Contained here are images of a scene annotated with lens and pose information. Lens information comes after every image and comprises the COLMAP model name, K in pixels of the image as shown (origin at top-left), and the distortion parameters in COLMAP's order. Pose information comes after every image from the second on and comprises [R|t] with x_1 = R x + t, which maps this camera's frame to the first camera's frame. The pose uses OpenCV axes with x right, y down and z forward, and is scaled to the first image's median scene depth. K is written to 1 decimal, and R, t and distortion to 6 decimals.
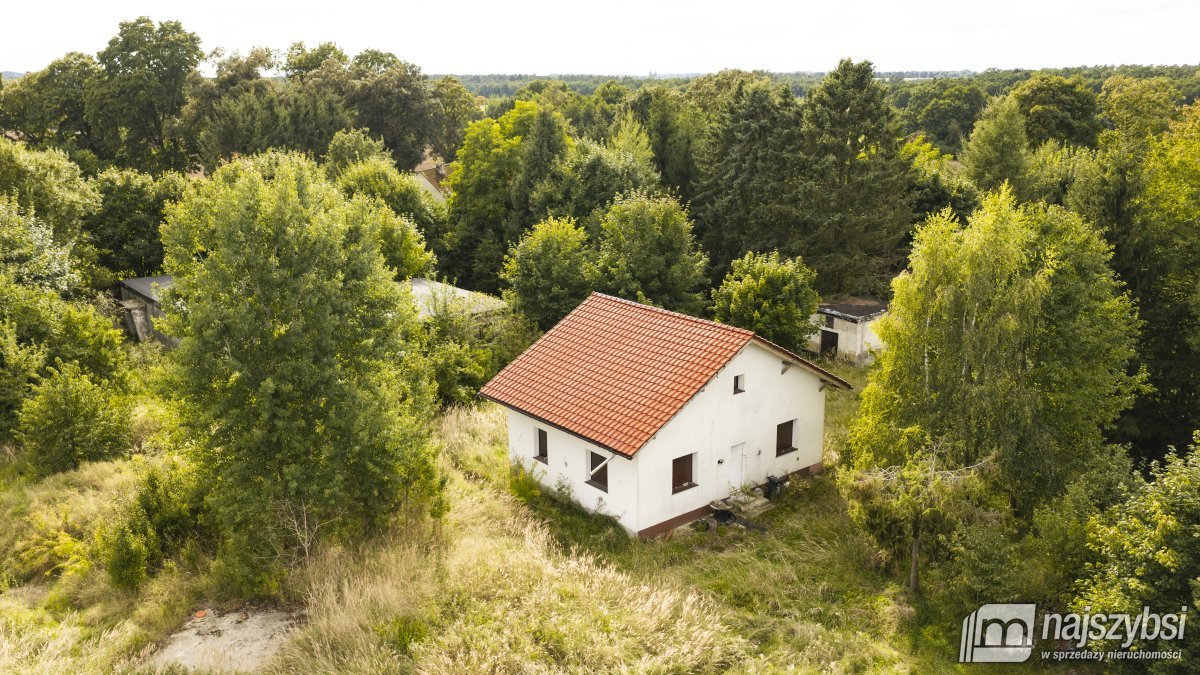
lens RADIAL K [[995.4, 0, 597.7], [0, 995.4, 340.3], [0, 0, 1]] dist [0.019979, -0.050824]
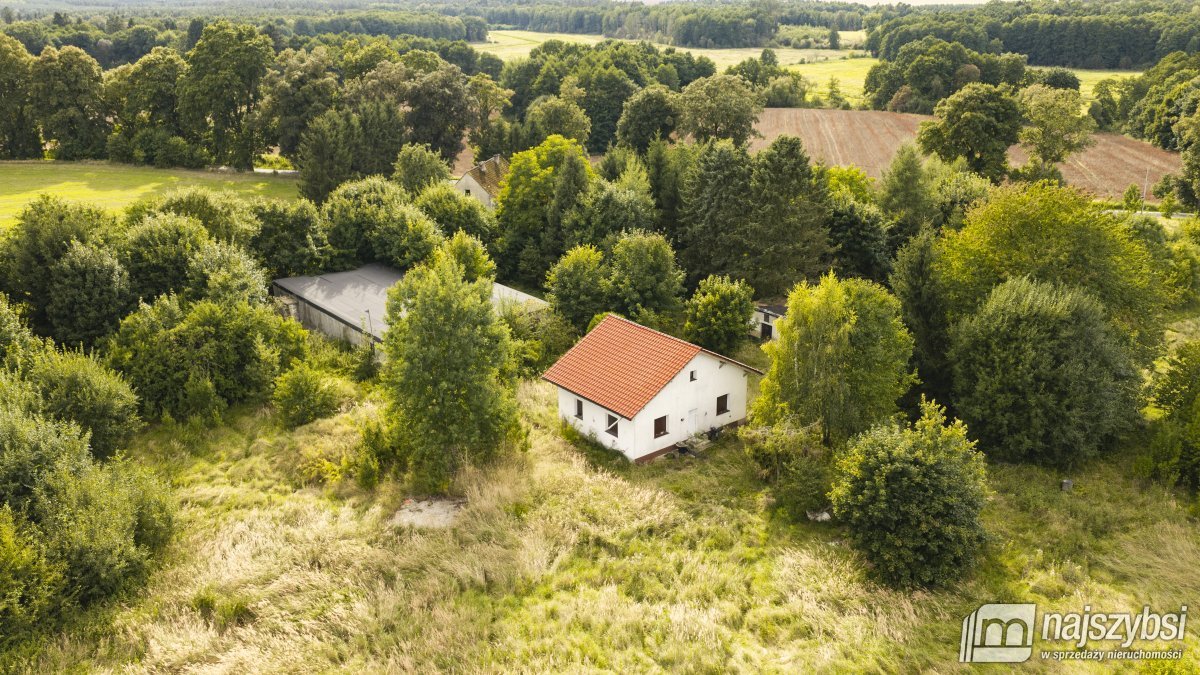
lens RADIAL K [[995.4, 0, 599.0], [0, 995.4, 336.2], [0, 0, 1]] dist [0.019979, -0.050824]
pose [[0.999983, 0.001727, -0.005504, -0.012717], [-0.001310, 0.997190, 0.074906, -0.146372], [0.005618, -0.074897, 0.997175, -0.692256]]
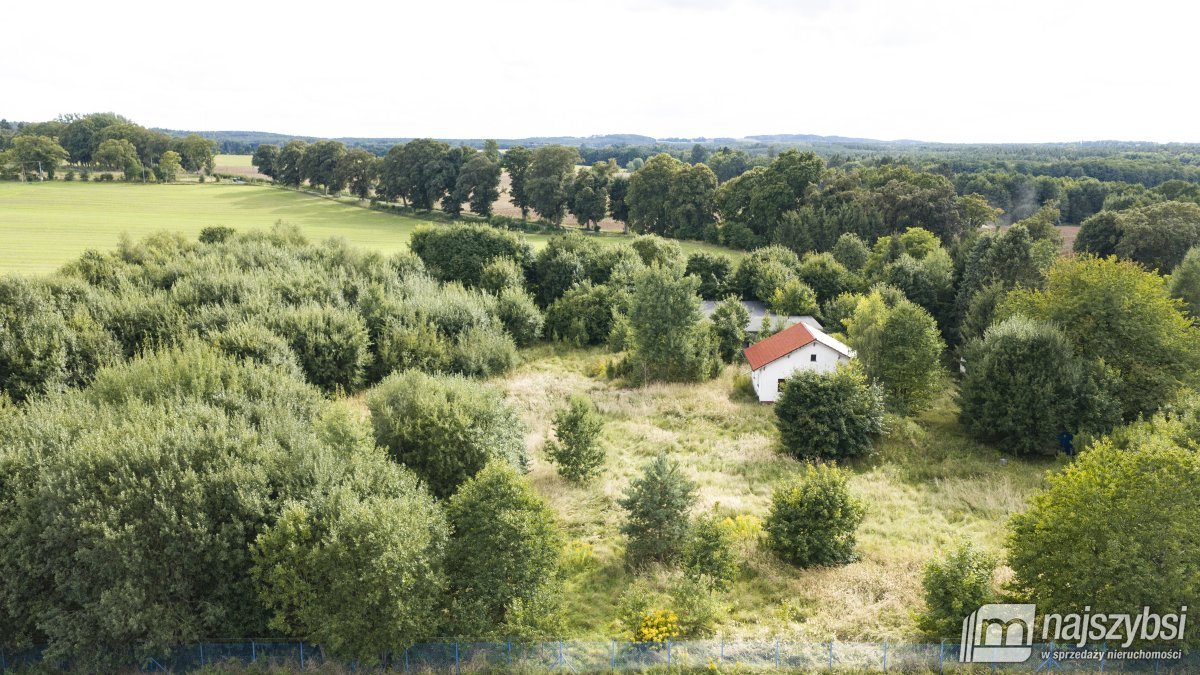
lens RADIAL K [[995.4, 0, 602.3], [0, 995.4, 337.6], [0, 0, 1]] dist [0.019979, -0.050824]
pose [[0.747715, 0.137316, -0.649666, 1.348226], [-0.177730, 0.984073, 0.003444, 0.077763], [0.639792, 0.112890, 0.760212, -1.291909]]
